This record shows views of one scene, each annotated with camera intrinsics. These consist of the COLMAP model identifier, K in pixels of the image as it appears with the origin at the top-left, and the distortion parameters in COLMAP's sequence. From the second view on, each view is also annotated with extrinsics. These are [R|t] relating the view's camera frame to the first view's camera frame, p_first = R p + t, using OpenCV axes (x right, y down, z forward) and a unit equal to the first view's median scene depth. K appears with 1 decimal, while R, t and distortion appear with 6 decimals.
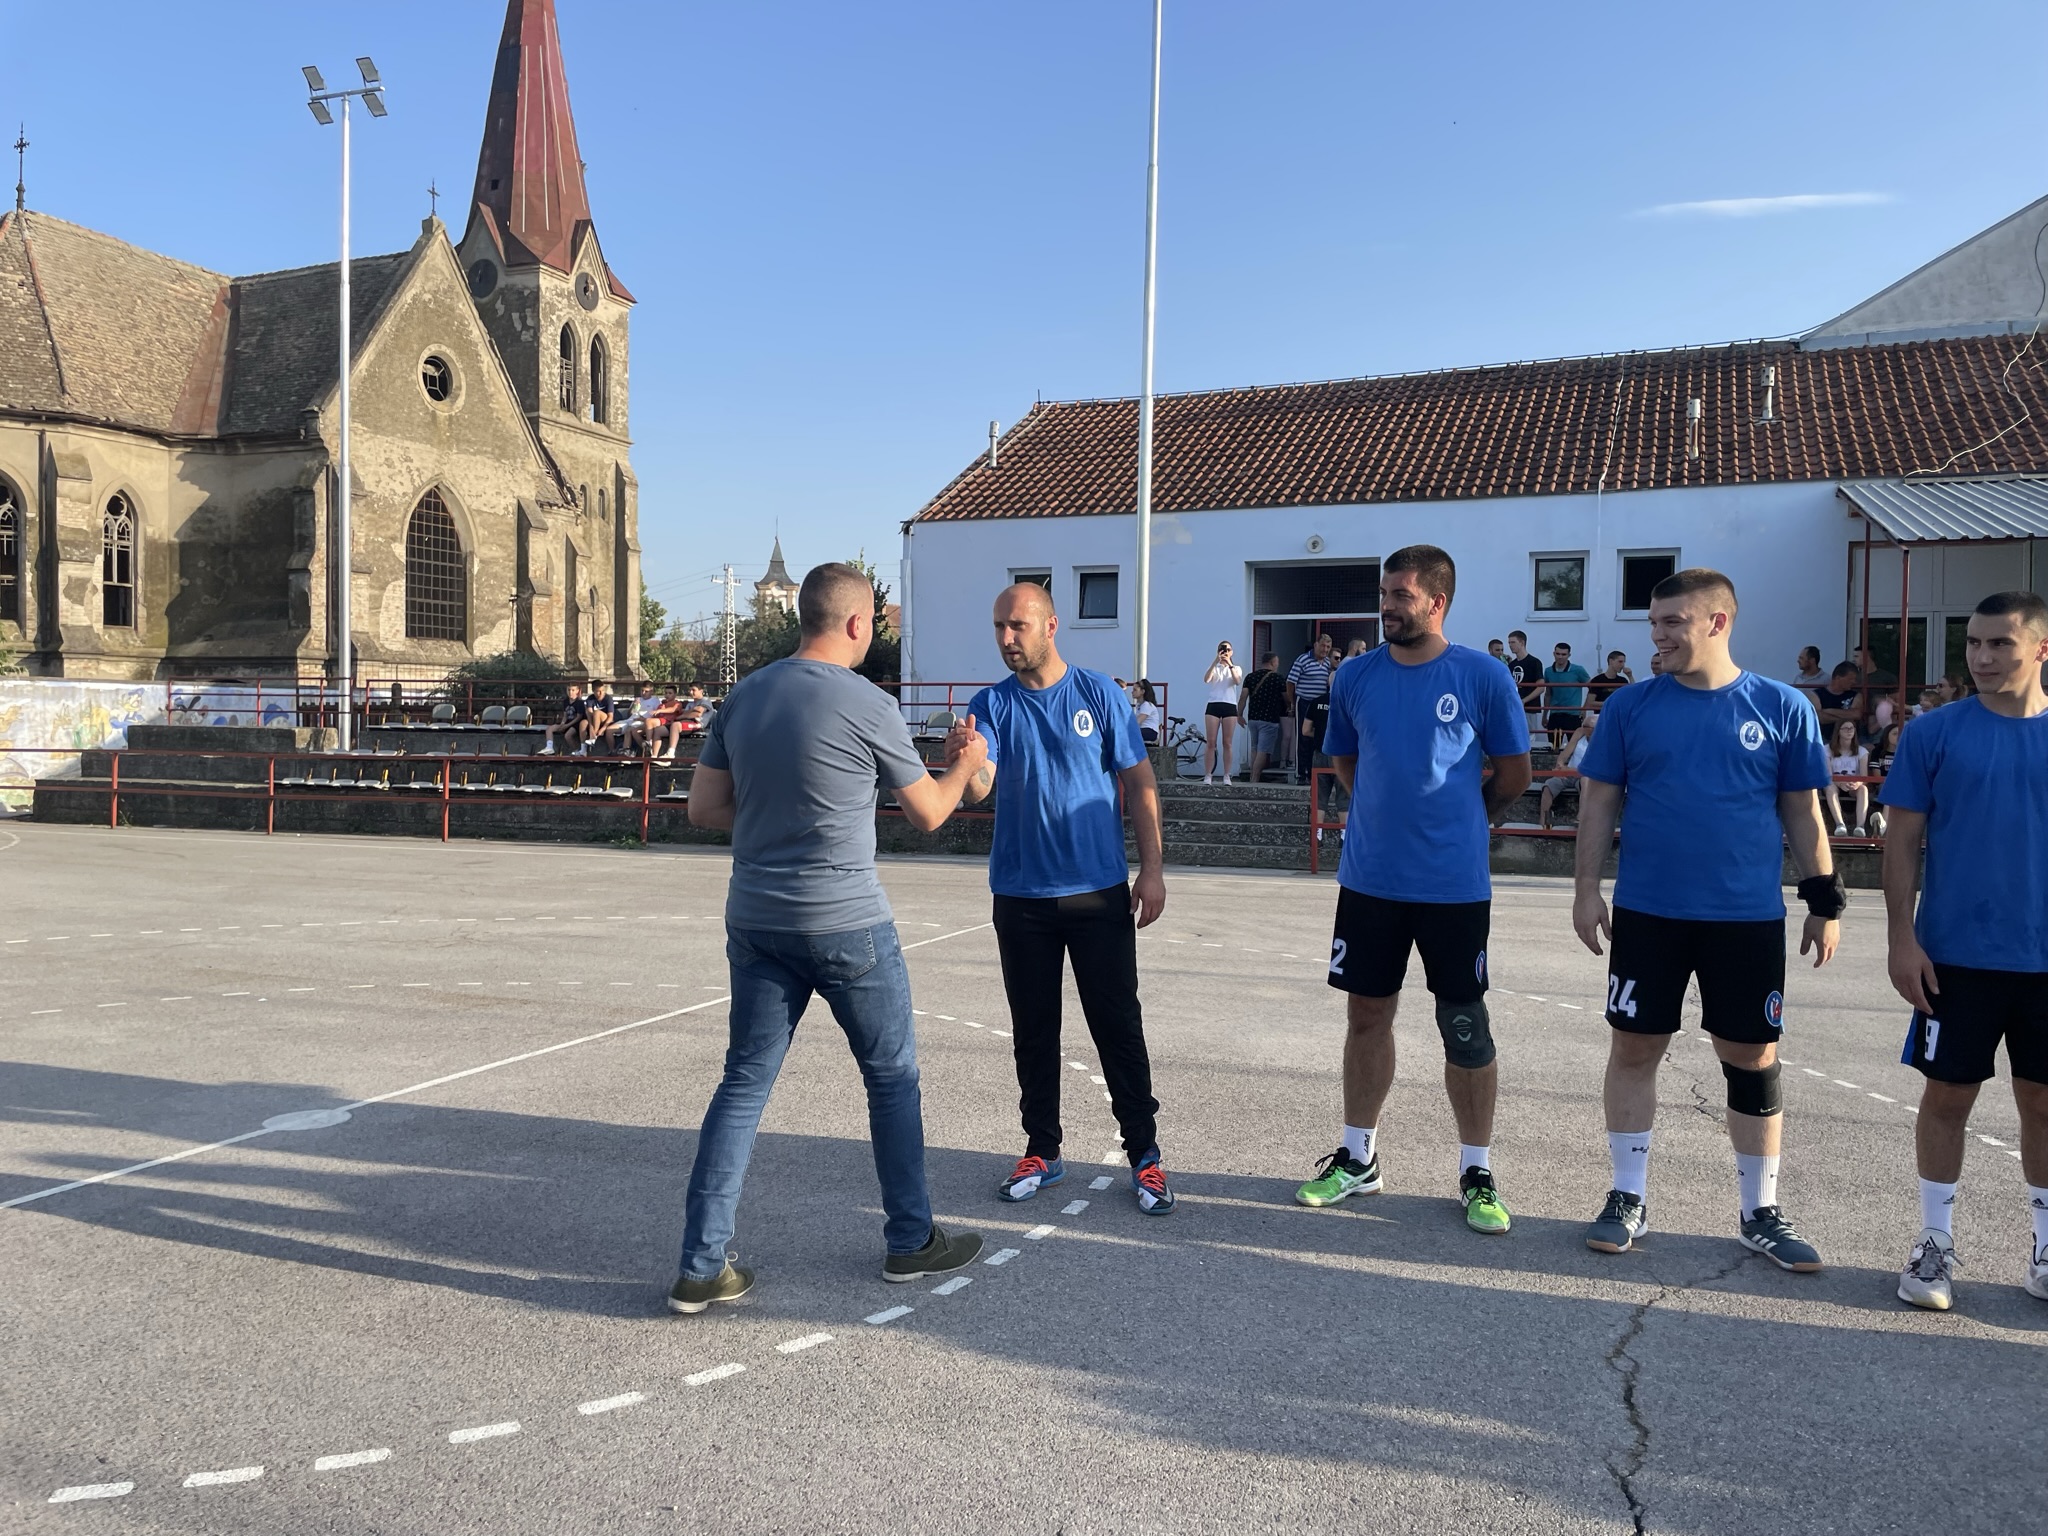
lens RADIAL K [[1548.5, 0, 1004.2], [0, 1548.5, 754.0], [0, 0, 1]] dist [0.088126, -0.121482]
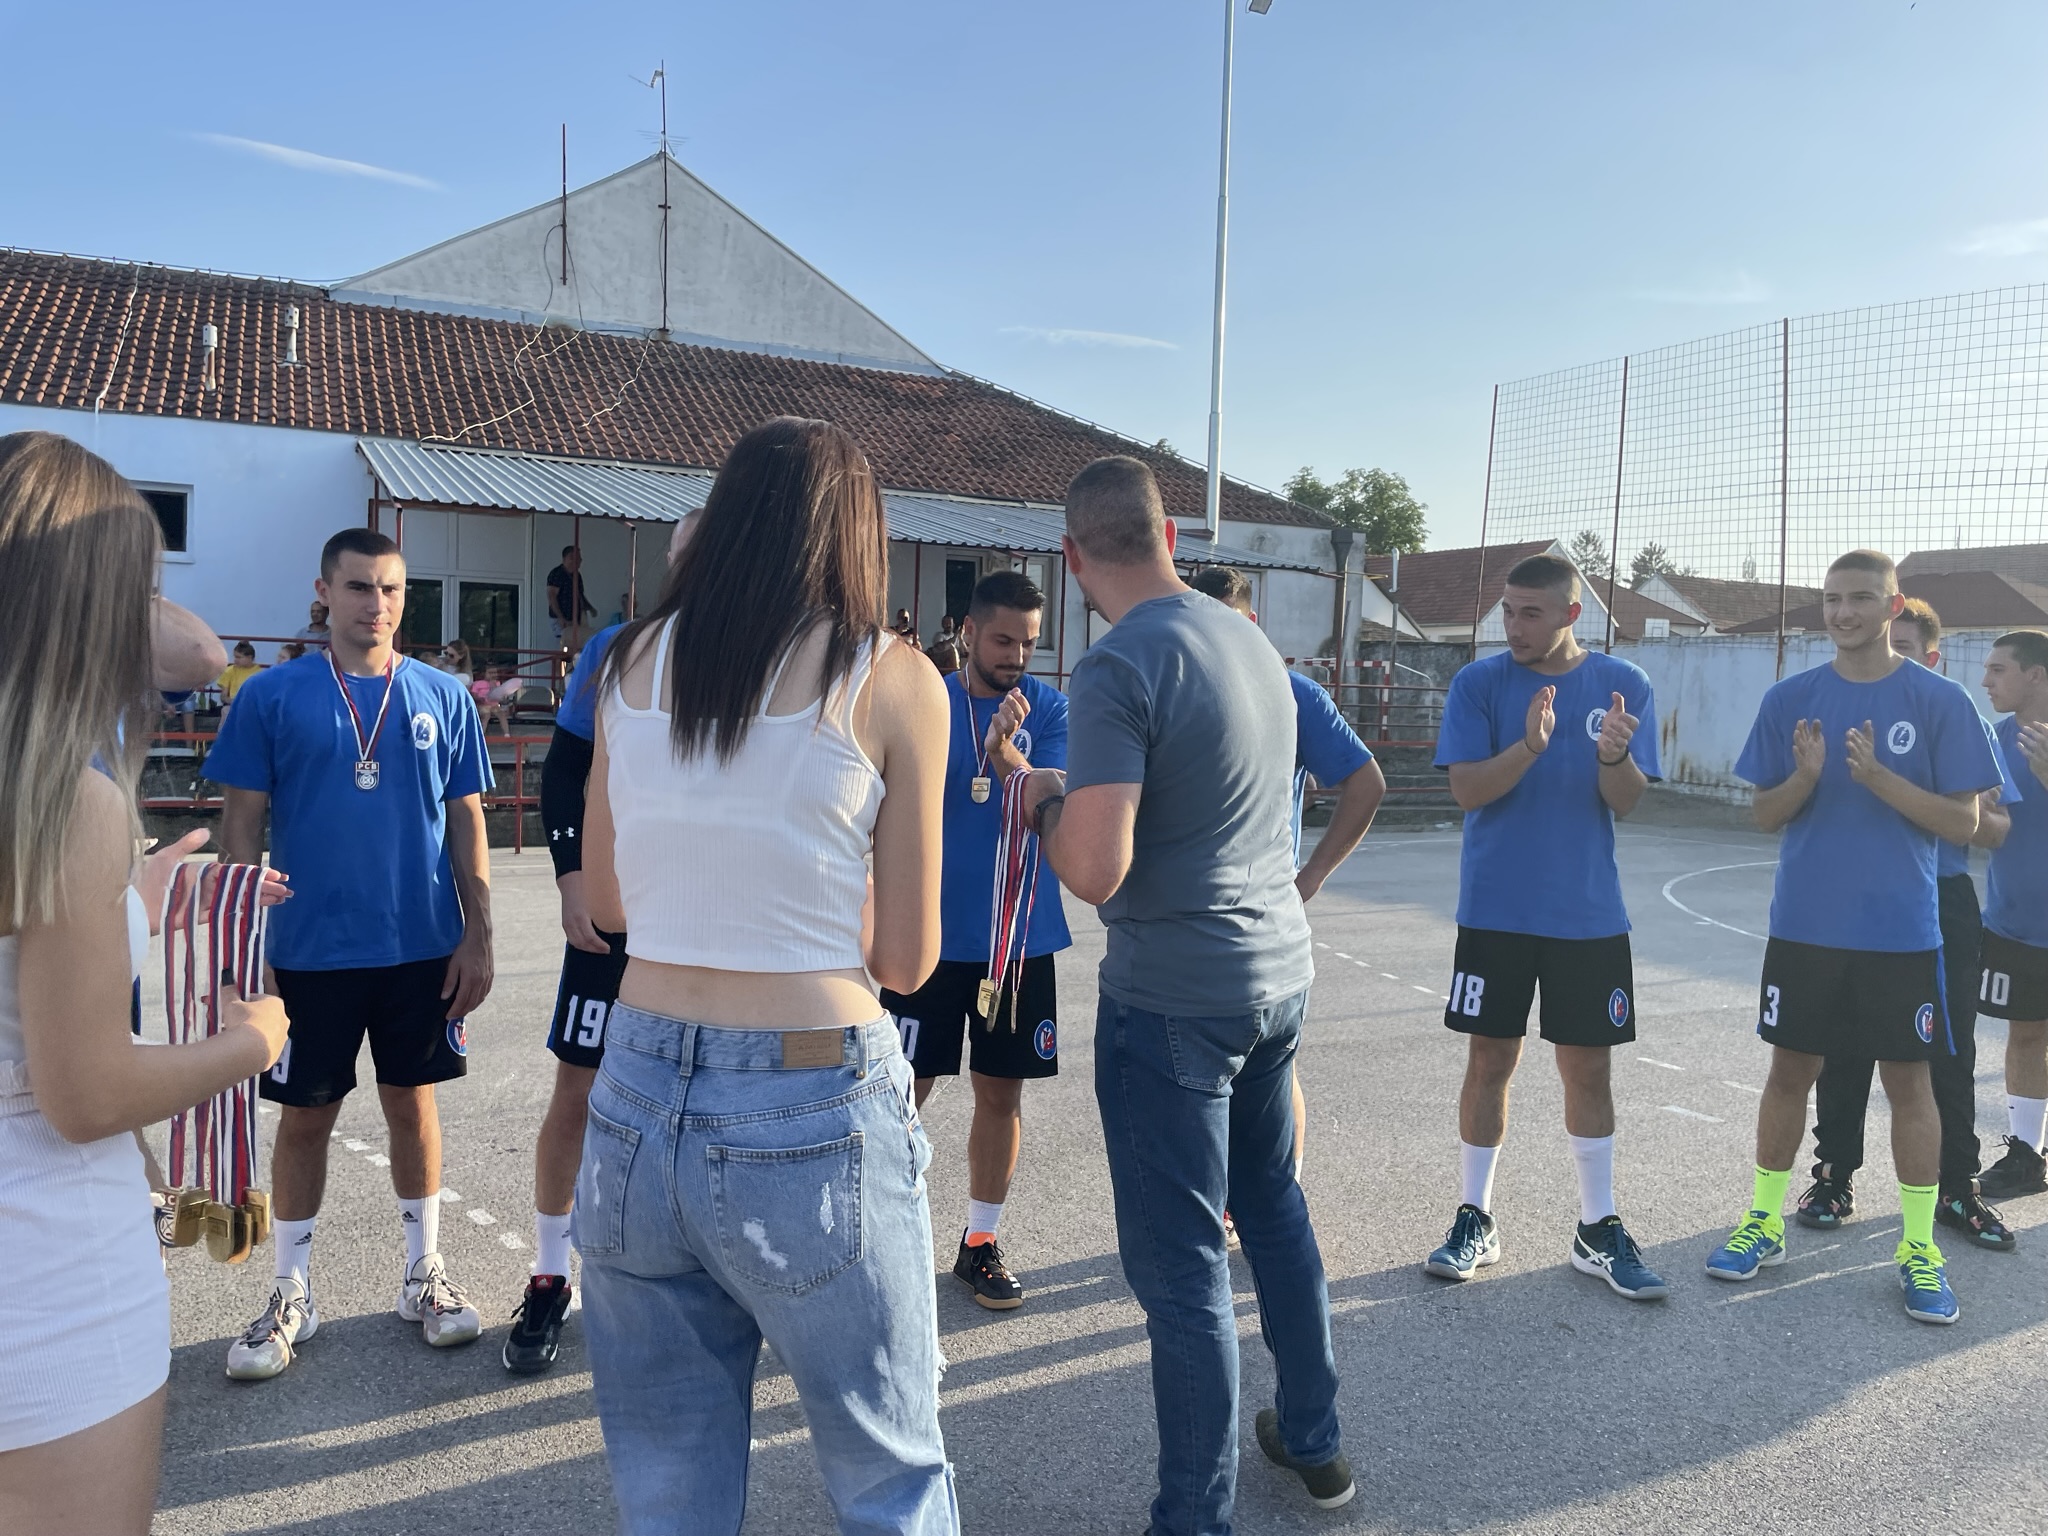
lens RADIAL K [[1559.6, 0, 1021.3], [0, 1559.6, 755.6], [0, 0, 1]] dist [0.067577, -0.095713]
pose [[0.656554, -0.015682, 0.754116, 0.038061], [-0.005249, 0.999665, 0.025359, -0.000342], [-0.754260, -0.020608, 0.656252, 0.023464]]
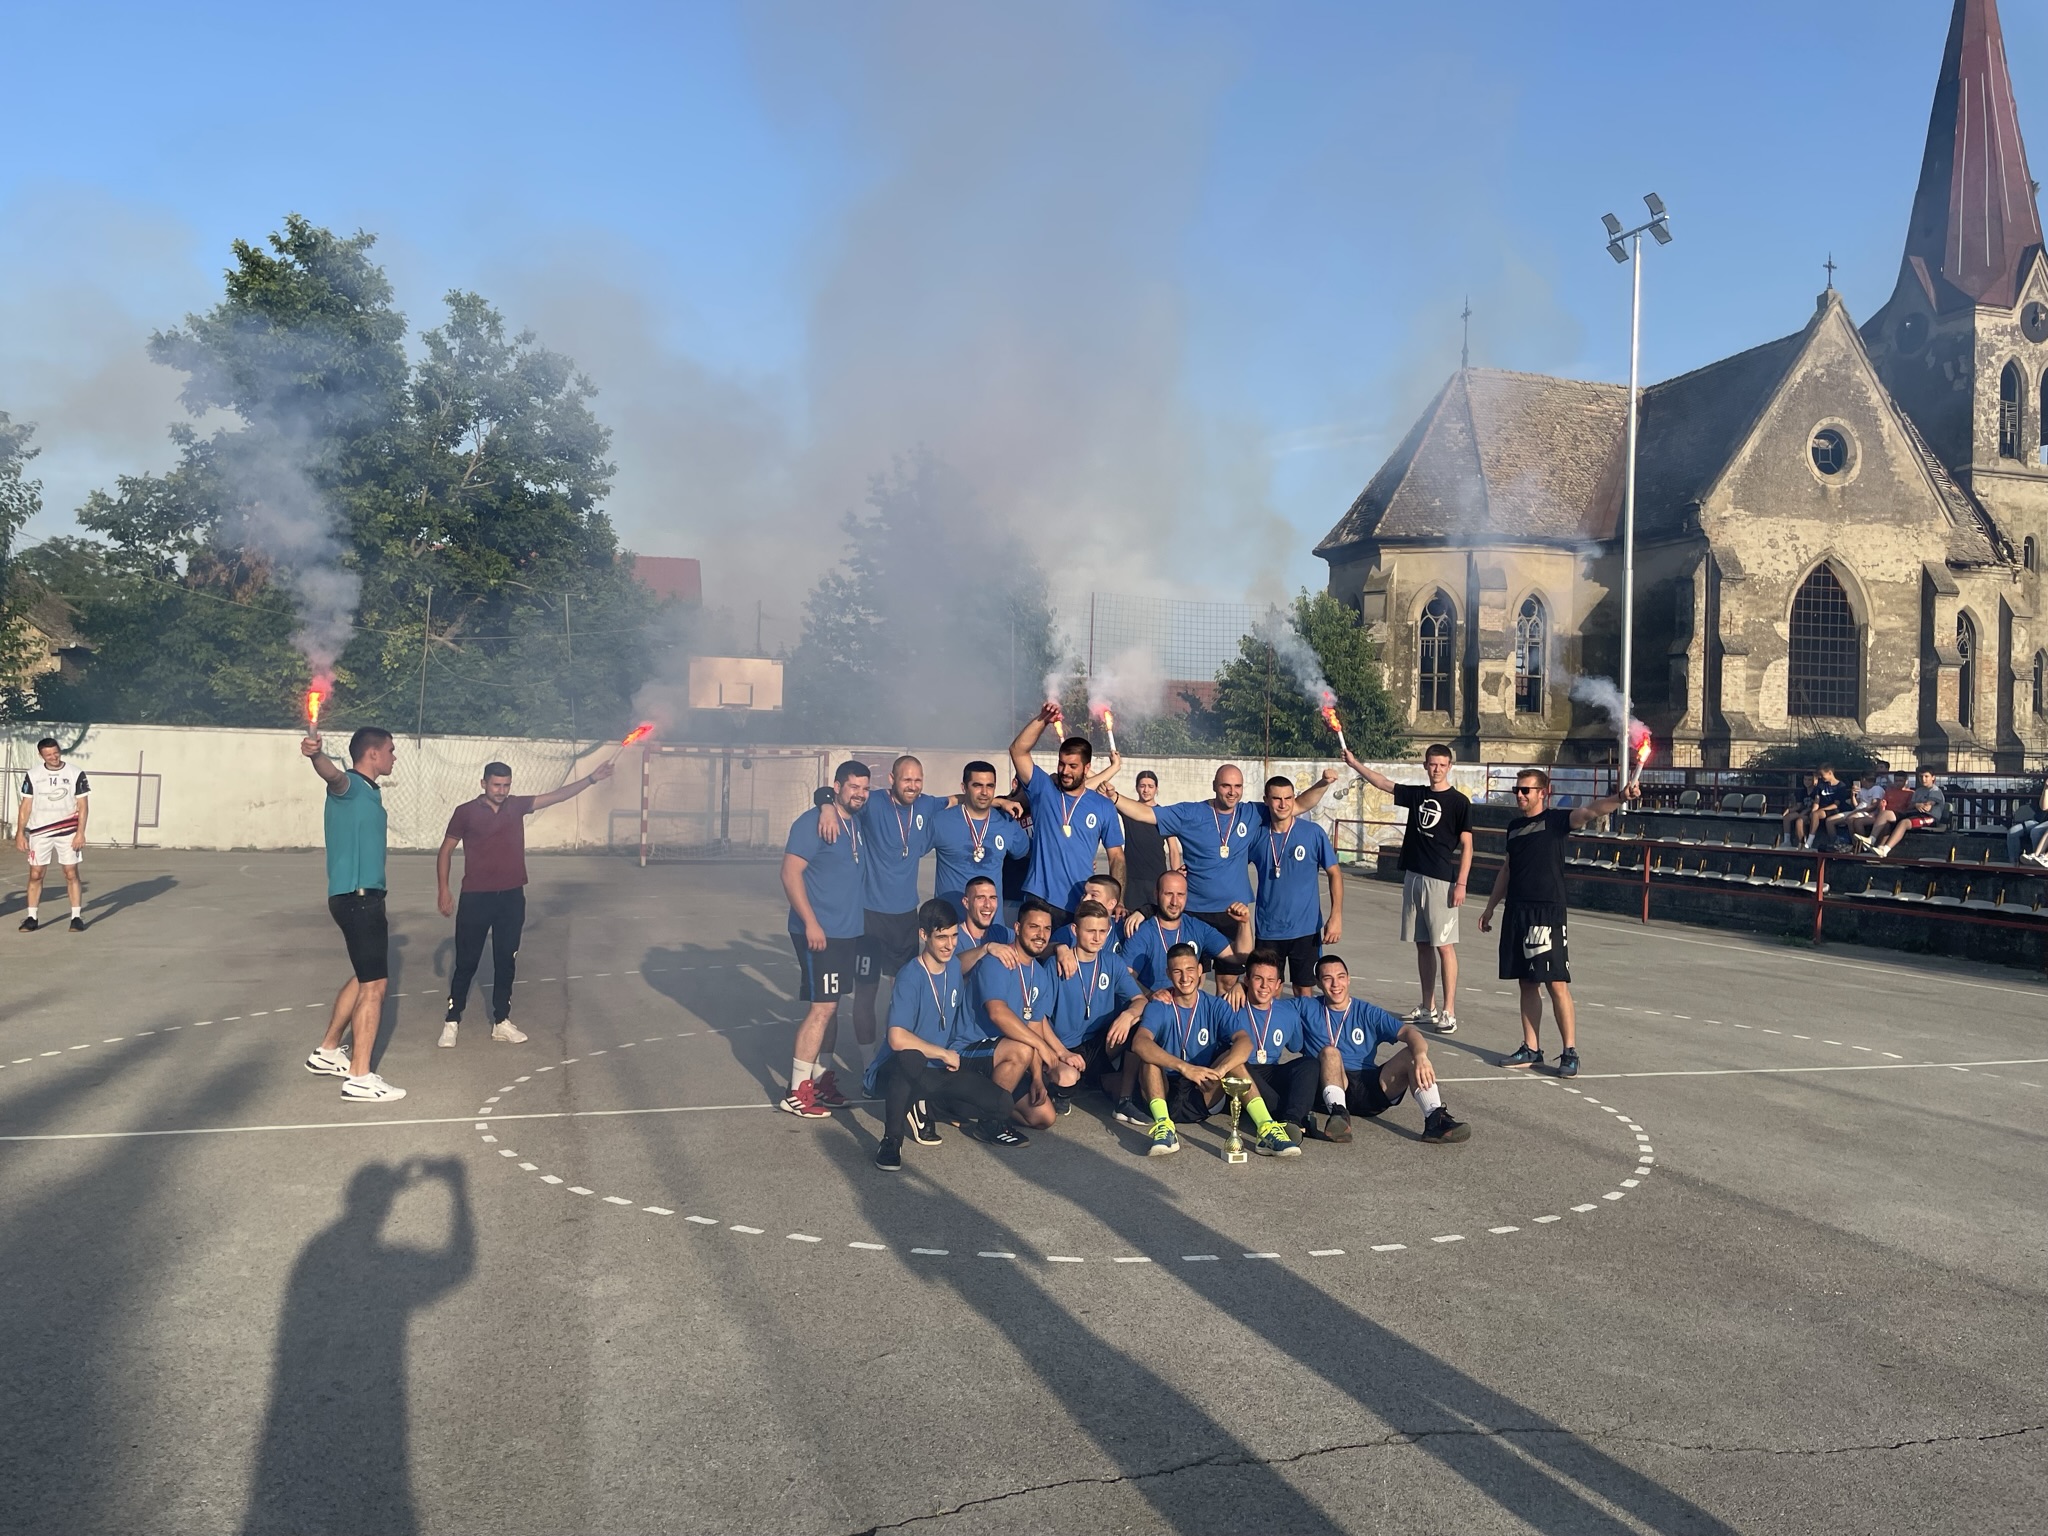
lens RADIAL K [[1555.4, 0, 1042.3], [0, 1555.4, 734.9], [0, 0, 1]] dist [0.082670, -0.109486]
pose [[0.636622, -0.012138, -0.771080, 0.140900], [-0.031416, 0.998638, -0.041657, -0.009666], [0.770536, 0.050744, 0.635374, 0.002564]]
